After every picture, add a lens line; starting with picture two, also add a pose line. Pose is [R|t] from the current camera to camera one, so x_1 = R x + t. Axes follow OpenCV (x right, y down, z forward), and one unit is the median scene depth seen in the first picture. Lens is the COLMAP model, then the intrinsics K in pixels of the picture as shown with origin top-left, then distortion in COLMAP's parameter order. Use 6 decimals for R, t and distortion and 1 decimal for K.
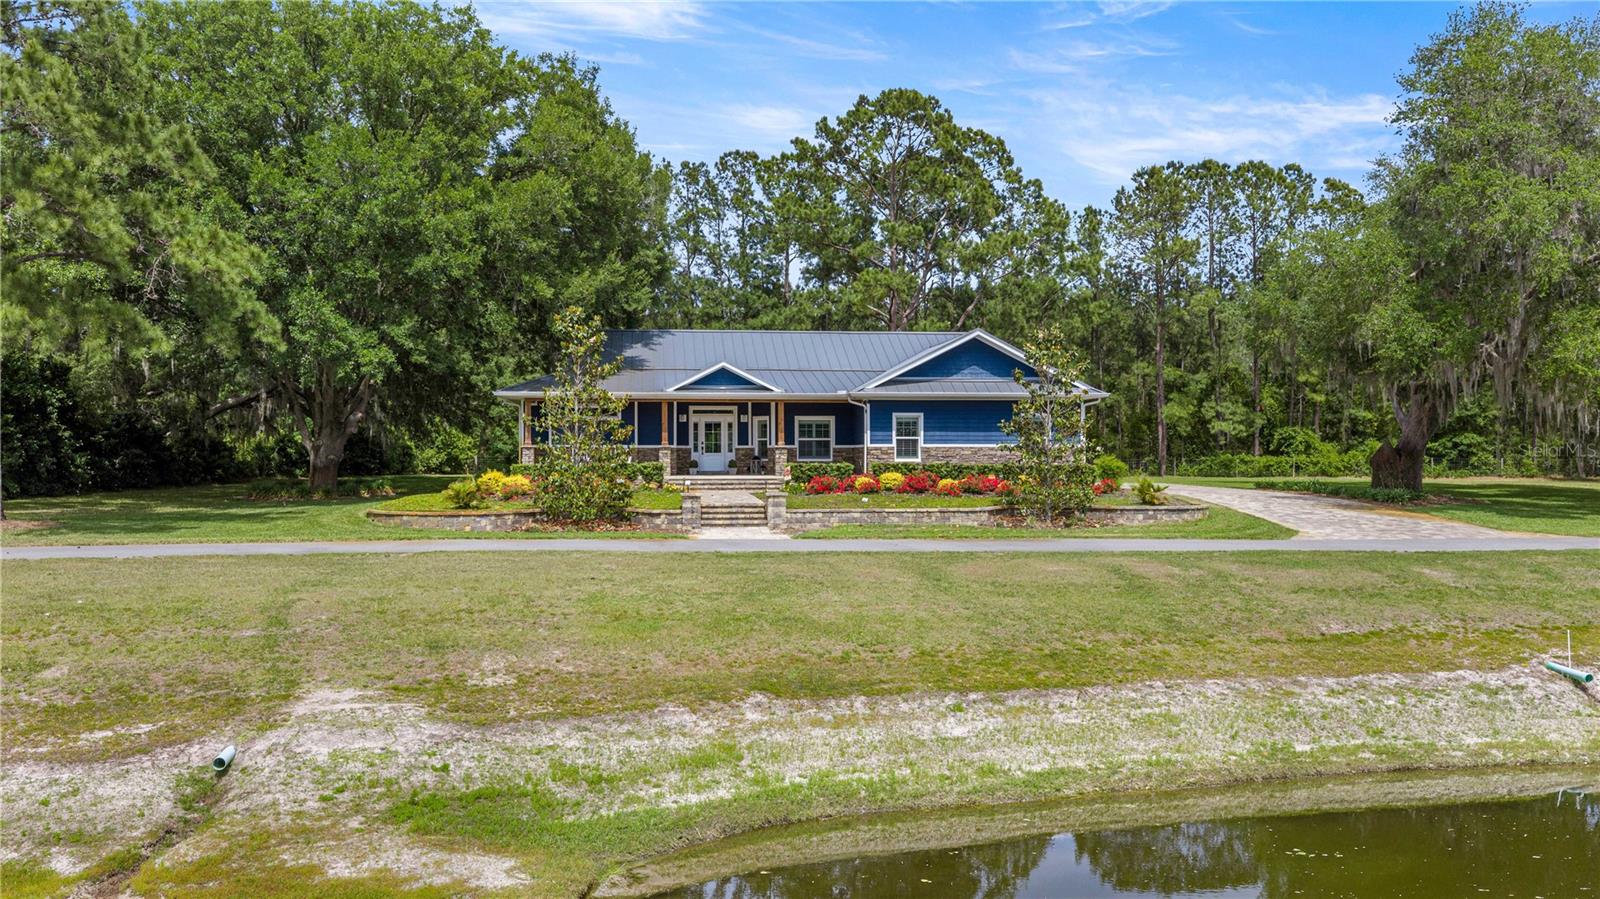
lens RADIAL K [[1337.1, 0, 800.0], [0, 1337.1, 449.5], [0, 0, 1]] dist [0.009965, 0.002794]
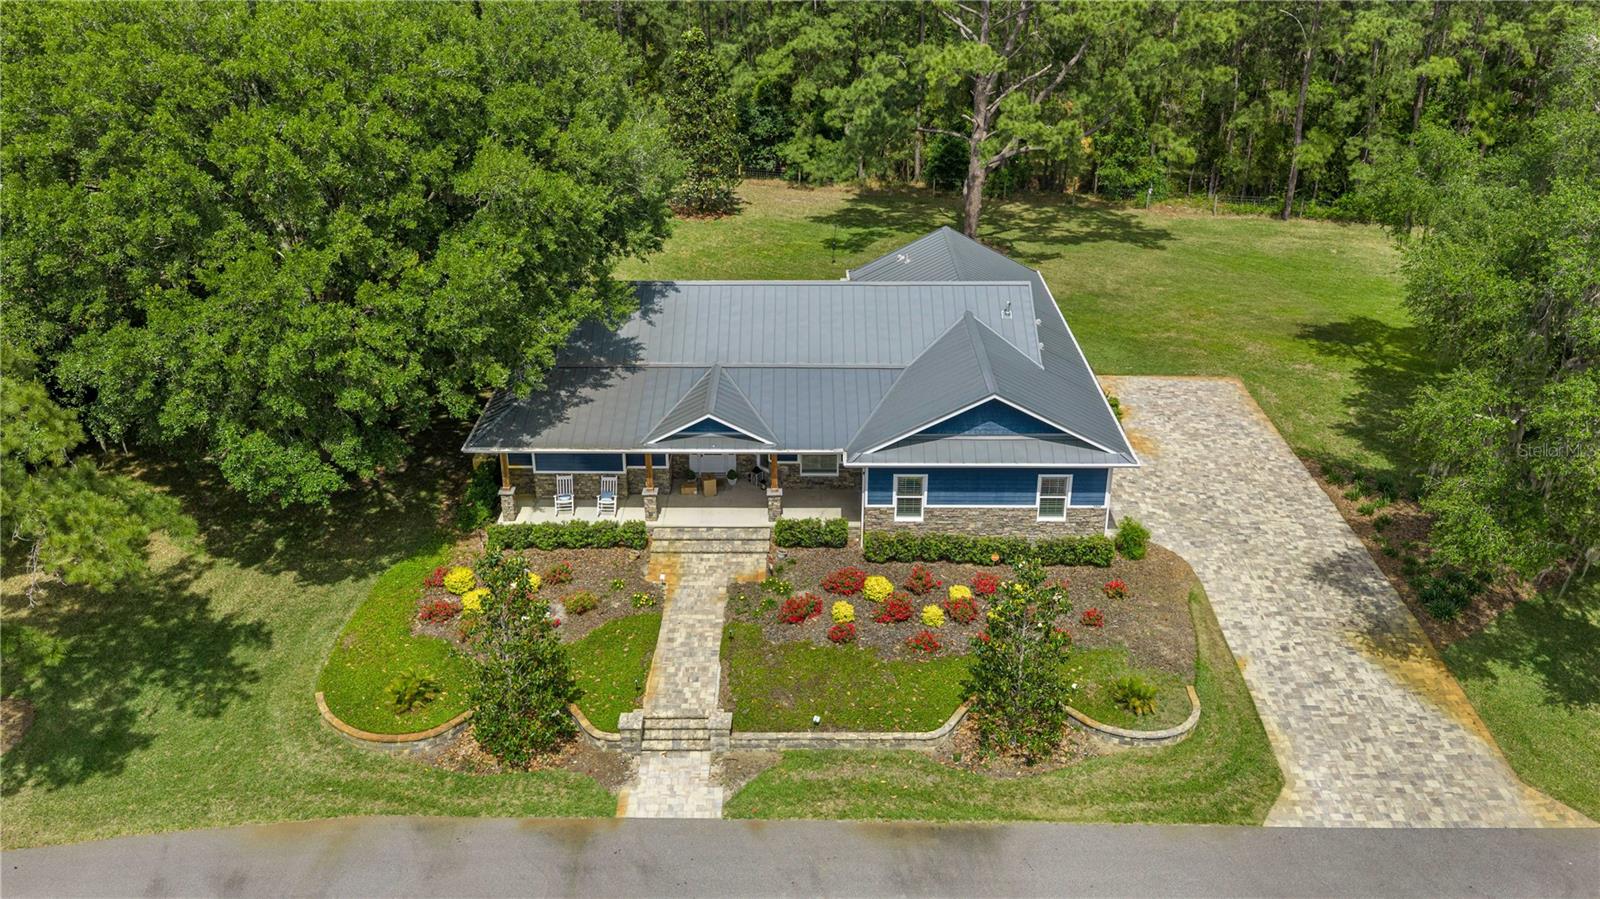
lens RADIAL K [[1325.0, 0, 800.0], [0, 1325.0, 449.5], [0, 0, 1]] dist [0.008844, -0.001284]
pose [[0.992563, 0.049275, -0.111312, 0.106160], [0.003278, 0.903261, 0.429079, -0.431616], [0.121687, -0.426253, 0.896382, 0.193104]]
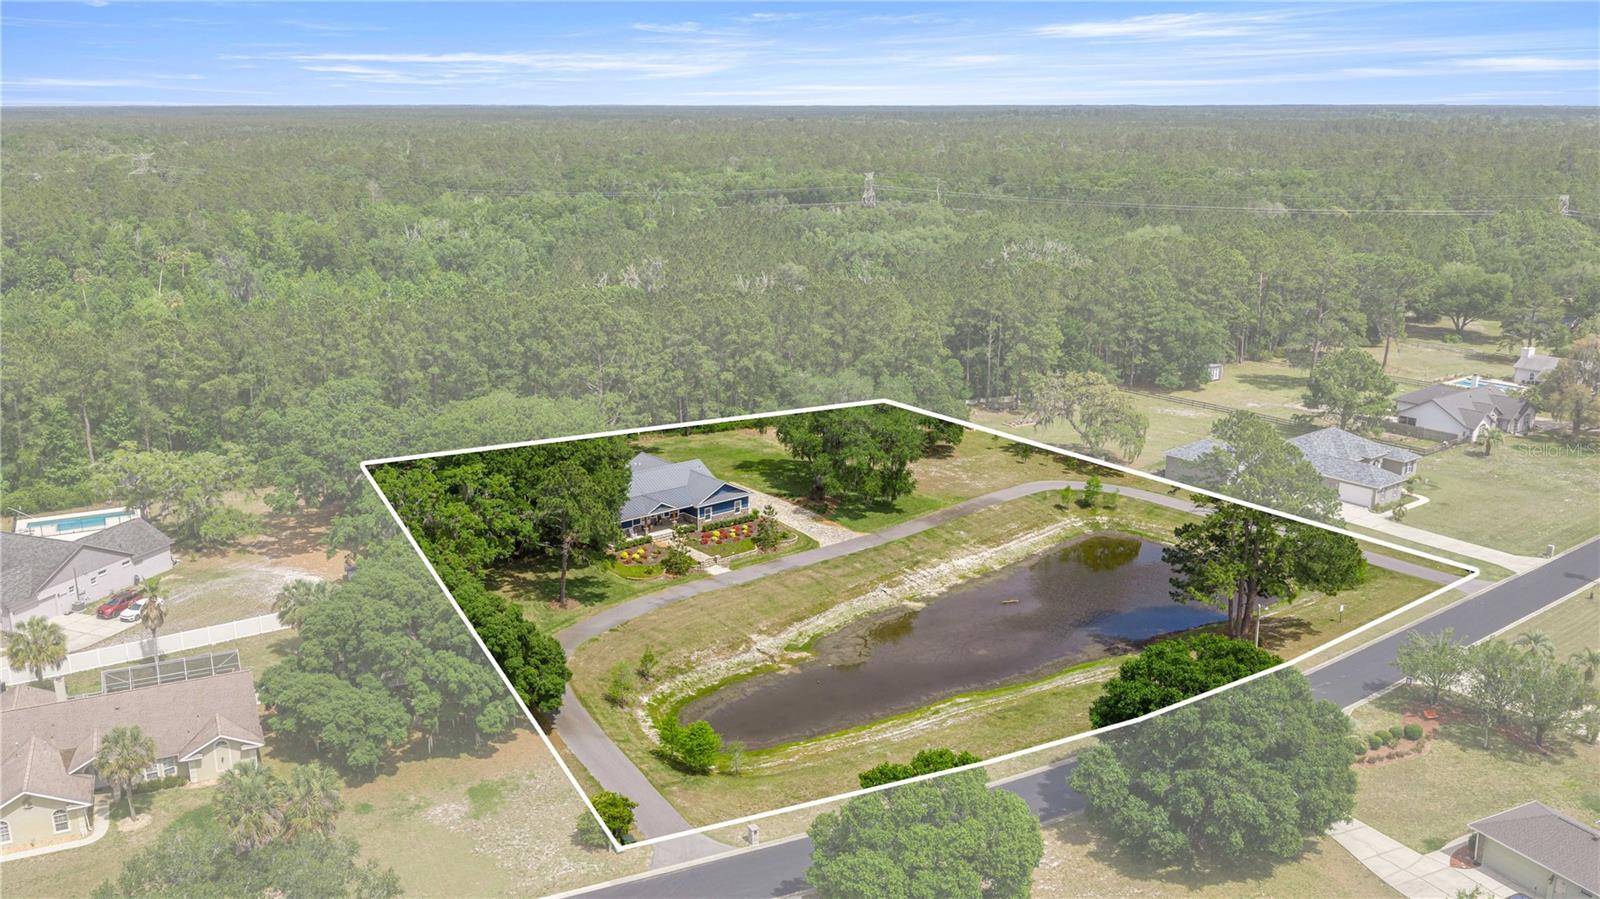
lens RADIAL K [[1323.1, 0, 800.0], [0, 1323.1, 449.5], [0, 0, 1]] dist [0.003650, -0.002968]
pose [[0.838044, -0.141127, 0.527035, -1.548802], [-0.000484, 0.965775, 0.259381, -1.091778], [-0.545603, -0.217628, 0.809293, -1.944427]]
